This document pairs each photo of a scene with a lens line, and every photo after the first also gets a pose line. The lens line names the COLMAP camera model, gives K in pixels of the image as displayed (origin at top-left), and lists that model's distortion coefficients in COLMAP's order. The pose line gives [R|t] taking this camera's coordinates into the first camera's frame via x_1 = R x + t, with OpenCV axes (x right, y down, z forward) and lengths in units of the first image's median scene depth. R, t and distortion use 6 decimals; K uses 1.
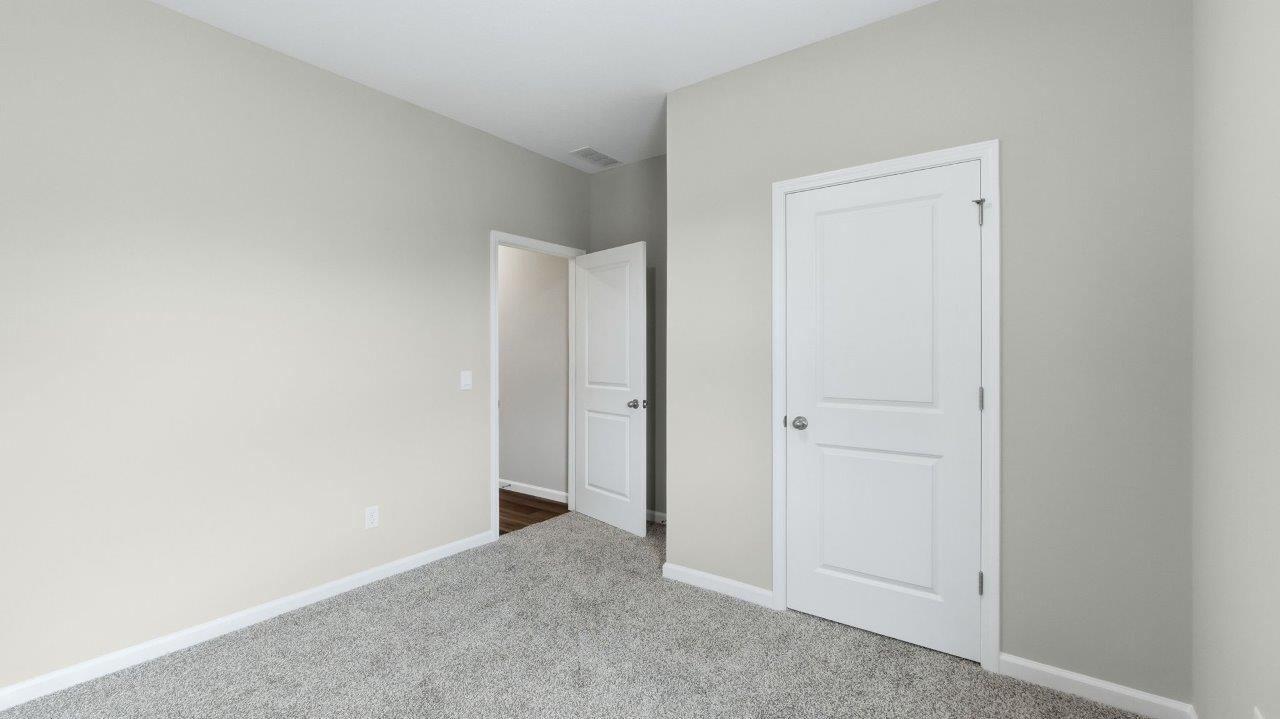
lens RADIAL K [[562.0, 0, 641.1], [0, 562.0, 354.8], [0, 0, 1]] dist [0.009641, -0.000030]
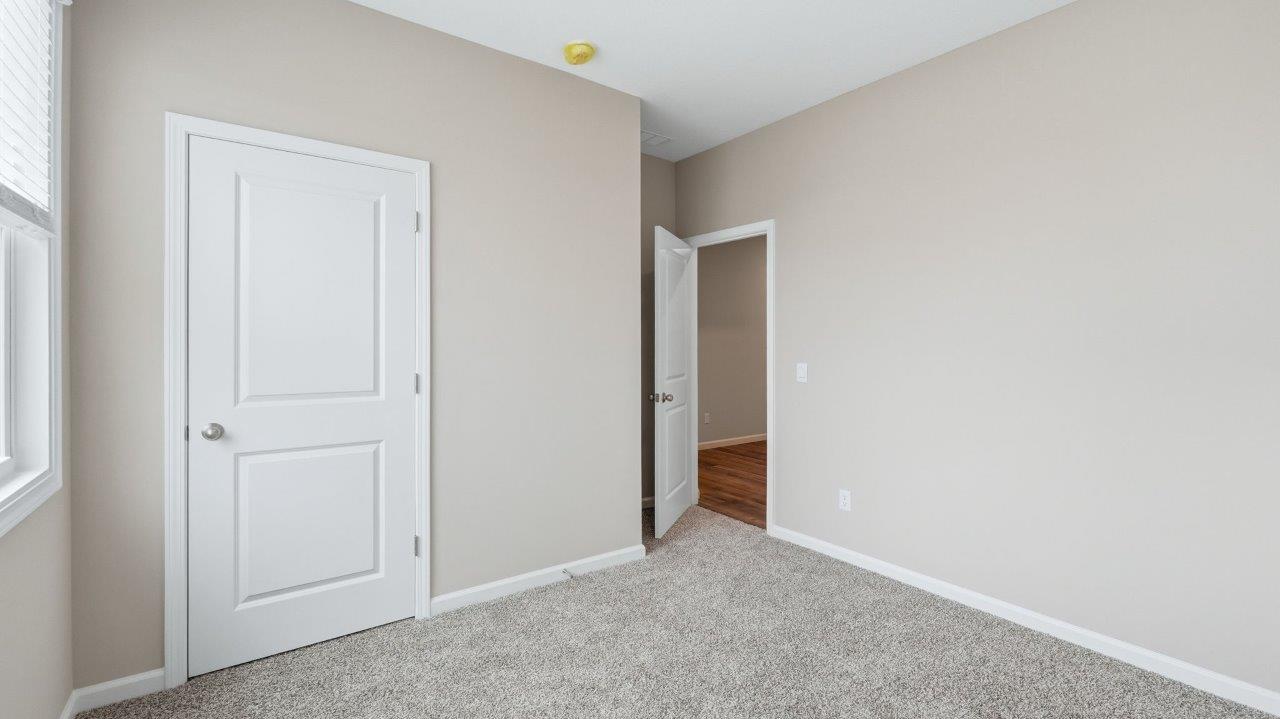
lens RADIAL K [[549.2, 0, 637.3], [0, 549.2, 343.7], [0, 0, 1]] dist [-0.002608, -0.000211]
pose [[0.303959, 0.002541, 0.952682, -0.270220], [-0.000784, 0.999997, -0.002418, -0.000627], [-0.952685, -0.000012, 0.303960, 0.202227]]
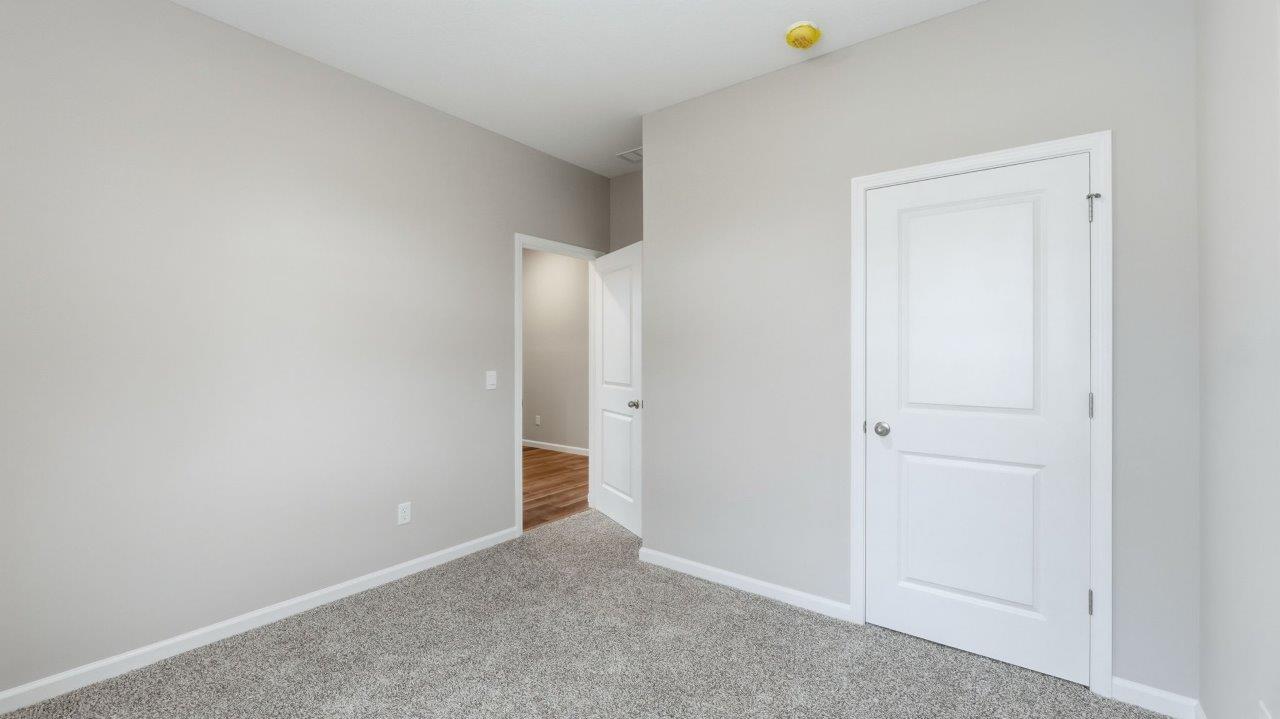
lens RADIAL K [[533.0, 0, 638.5], [0, 533.0, 352.9], [0, 0, 1]] dist [-0.003057, 0.000176]
pose [[0.999965, 0.005658, -0.006229, -0.126535], [-0.005693, 0.999968, -0.005594, -0.000708], [0.006197, 0.005629, 0.999965, 0.094504]]
